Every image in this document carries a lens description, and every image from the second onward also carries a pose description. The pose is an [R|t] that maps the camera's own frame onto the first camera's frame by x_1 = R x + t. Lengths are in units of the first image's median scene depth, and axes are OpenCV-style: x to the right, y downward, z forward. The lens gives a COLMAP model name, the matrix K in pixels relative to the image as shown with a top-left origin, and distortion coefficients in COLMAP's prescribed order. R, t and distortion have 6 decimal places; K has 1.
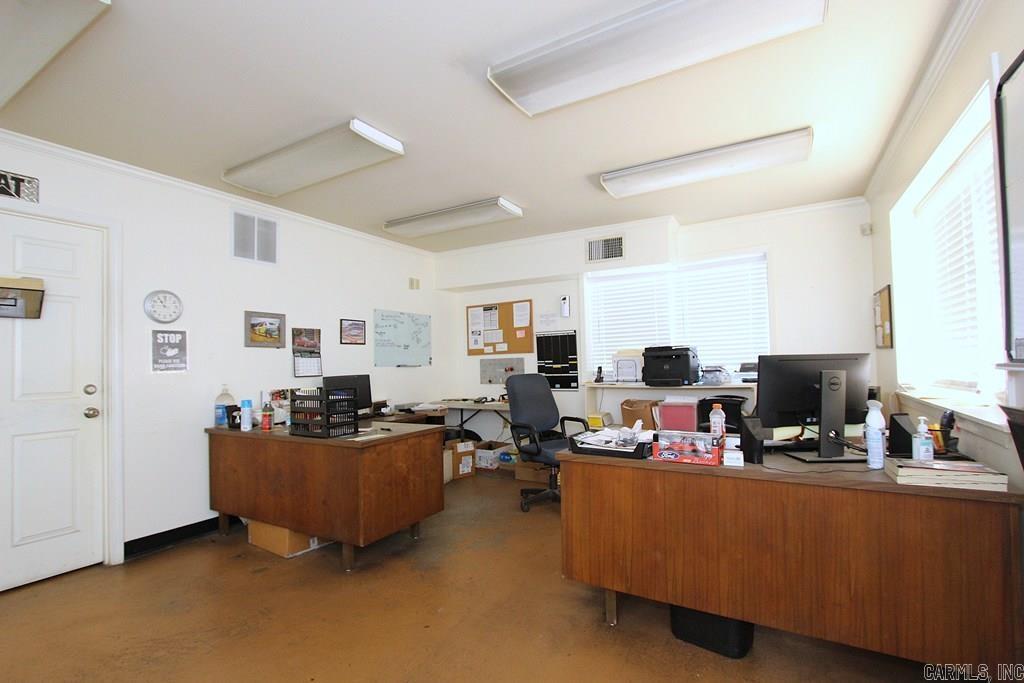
lens RADIAL K [[472.2, 0, 513.2], [0, 472.2, 351.4], [0, 0, 1]] dist [-0.017880, 0.000792]
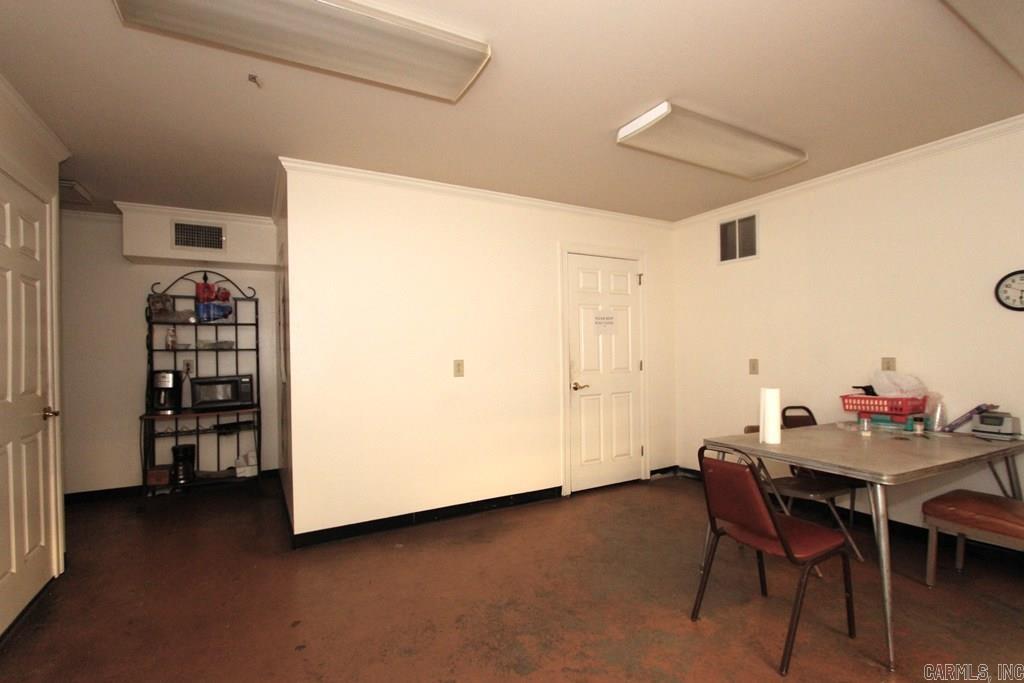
lens RADIAL K [[472.2, 0, 513.2], [0, 472.2, 351.4], [0, 0, 1]] dist [-0.017880, 0.000792]
pose [[-0.515830, 0.030750, -0.856139, 0.600007], [0.030557, 0.999380, 0.017484, -0.035816], [0.856146, -0.017143, -0.516450, 1.180898]]
